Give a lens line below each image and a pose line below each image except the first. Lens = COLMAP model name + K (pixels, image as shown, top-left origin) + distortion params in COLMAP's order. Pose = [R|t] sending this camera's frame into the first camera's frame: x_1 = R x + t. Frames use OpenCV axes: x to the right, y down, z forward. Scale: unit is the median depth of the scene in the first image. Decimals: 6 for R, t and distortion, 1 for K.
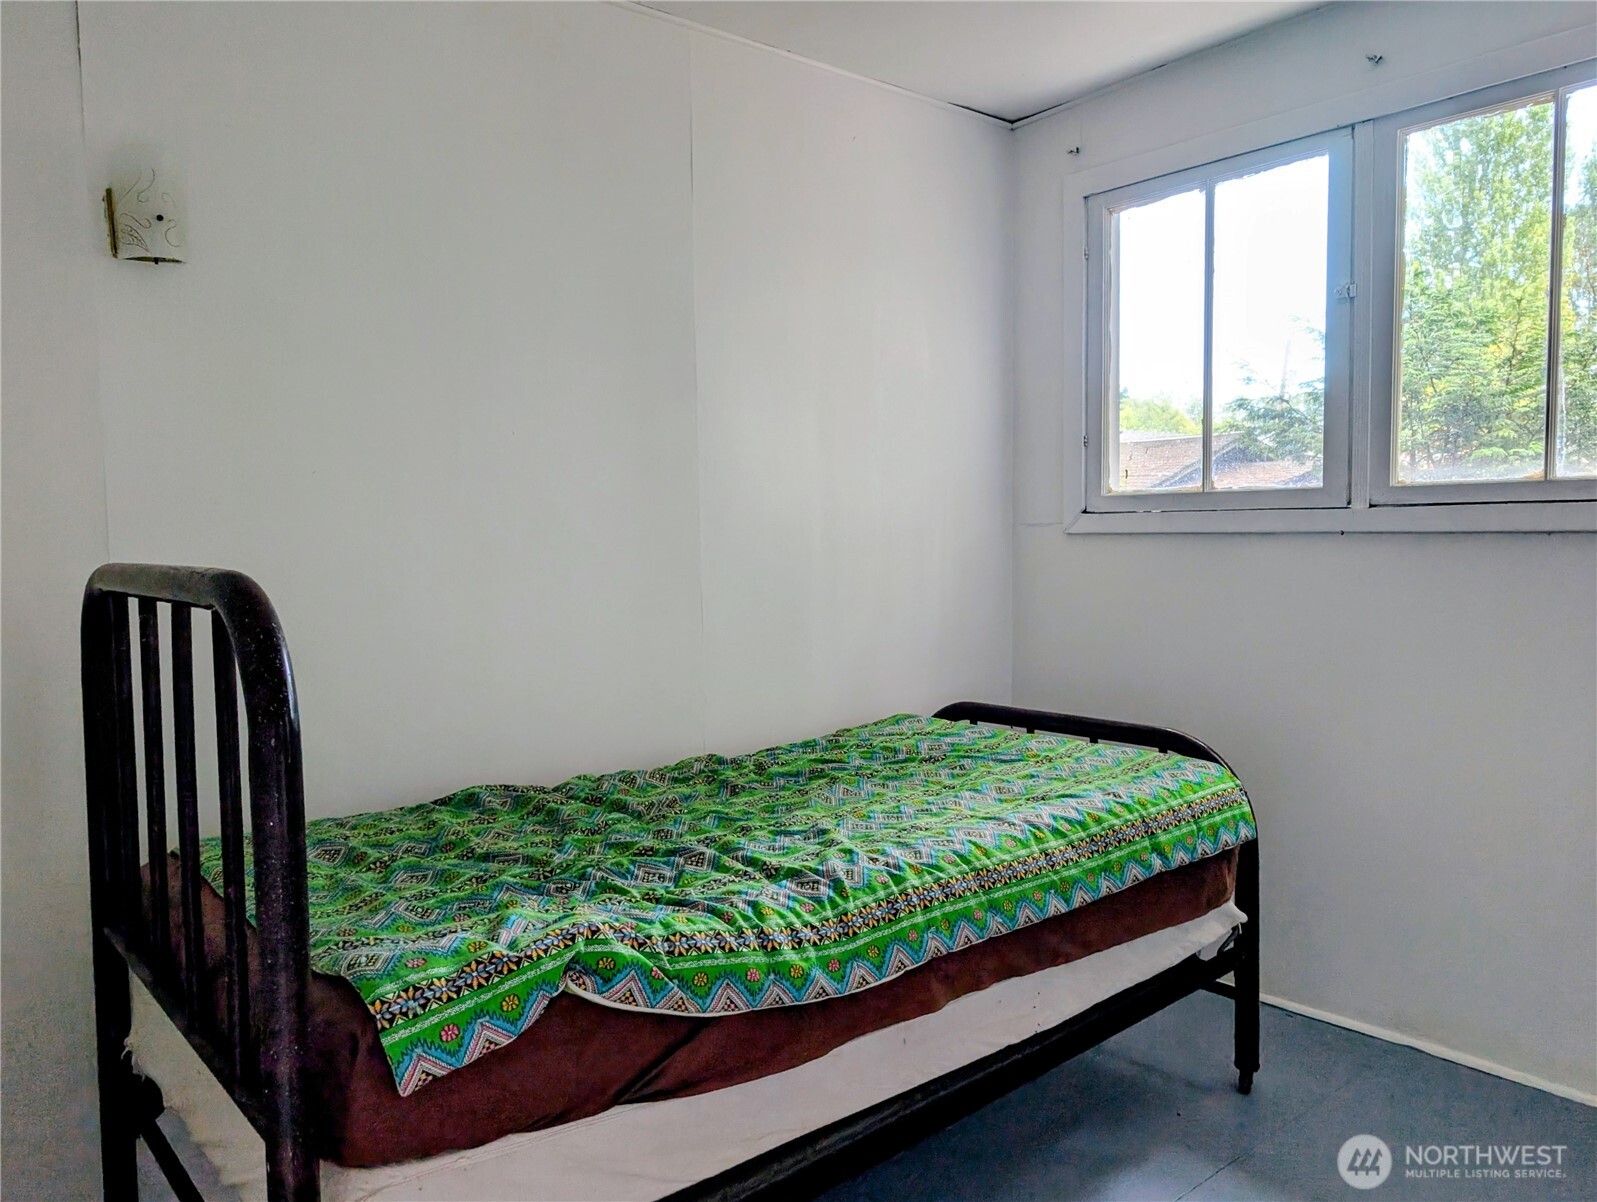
lens RADIAL K [[1148.1, 0, 789.6], [0, 1148.1, 599.0], [0, 0, 1]] dist [0.011593, -0.013875]
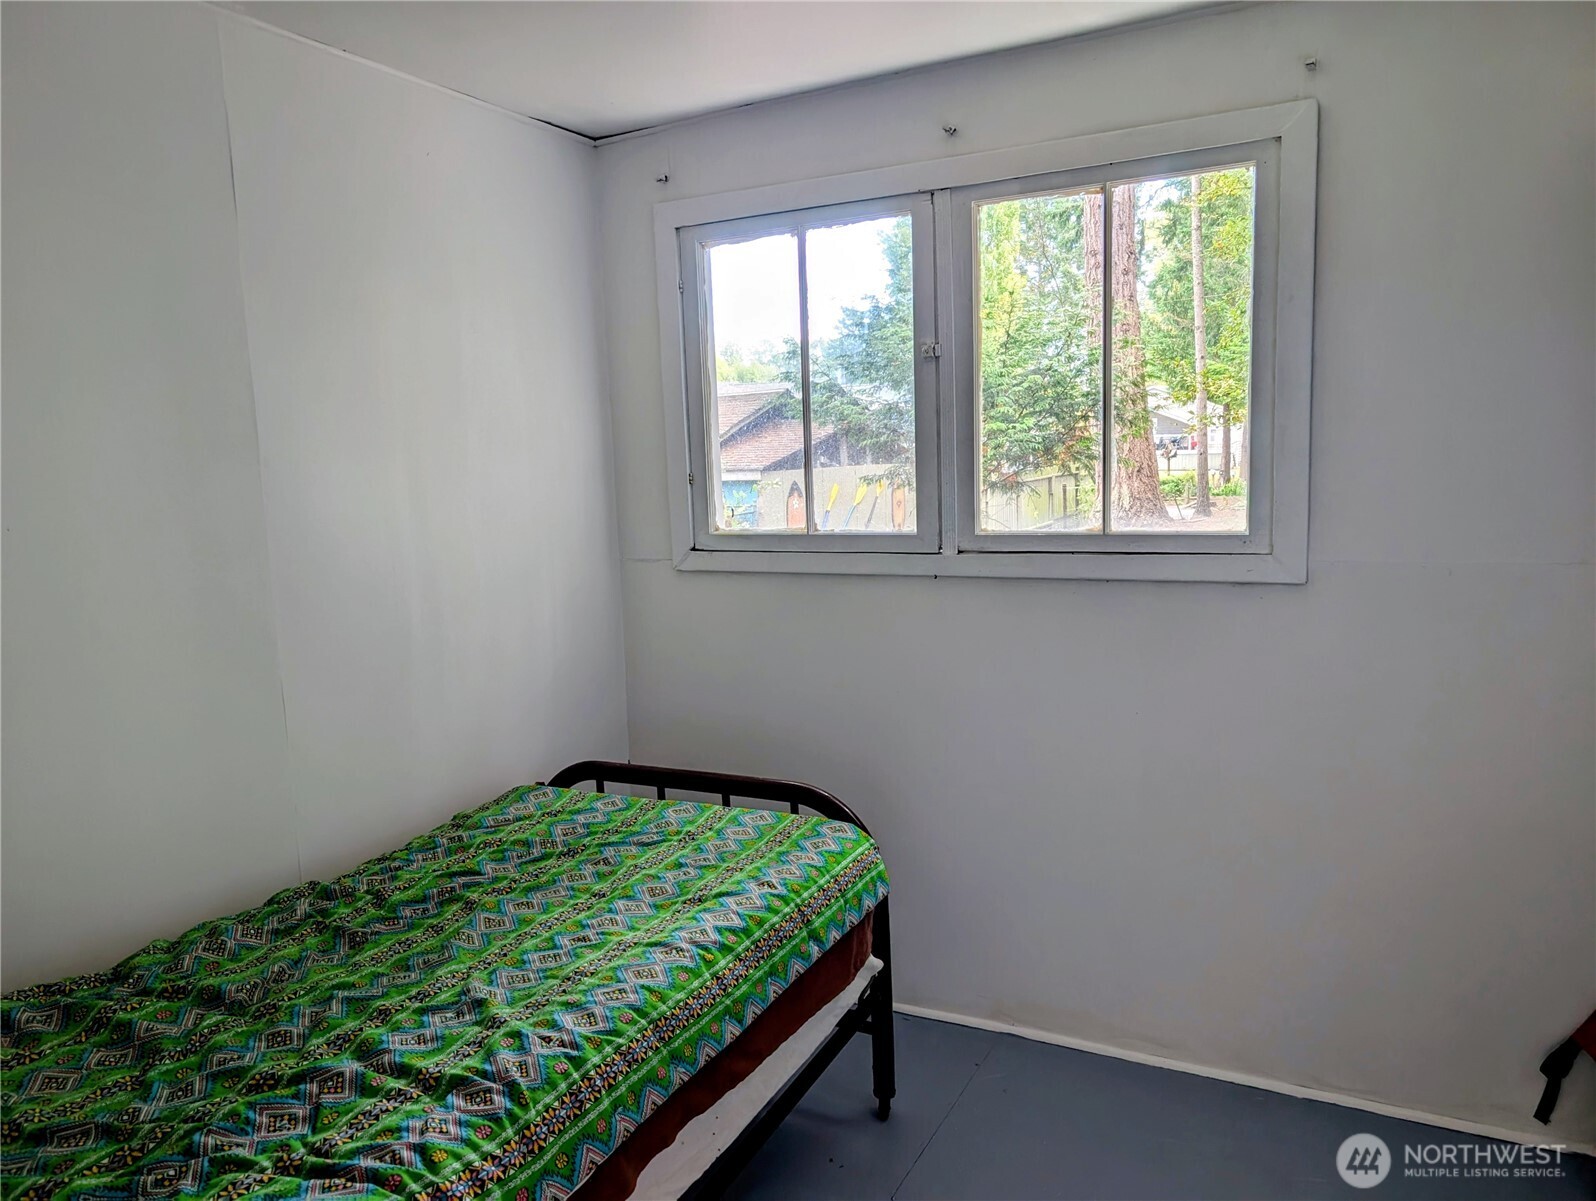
lens RADIAL K [[1133.1, 0, 794.7], [0, 1133.1, 605.4], [0, 0, 1]] dist [0.027298, -0.029445]
pose [[0.925707, -0.067732, 0.372129, -0.045885], [0.048465, 0.996967, 0.060897, -0.130146], [-0.375125, -0.038338, 0.926181, 0.092074]]
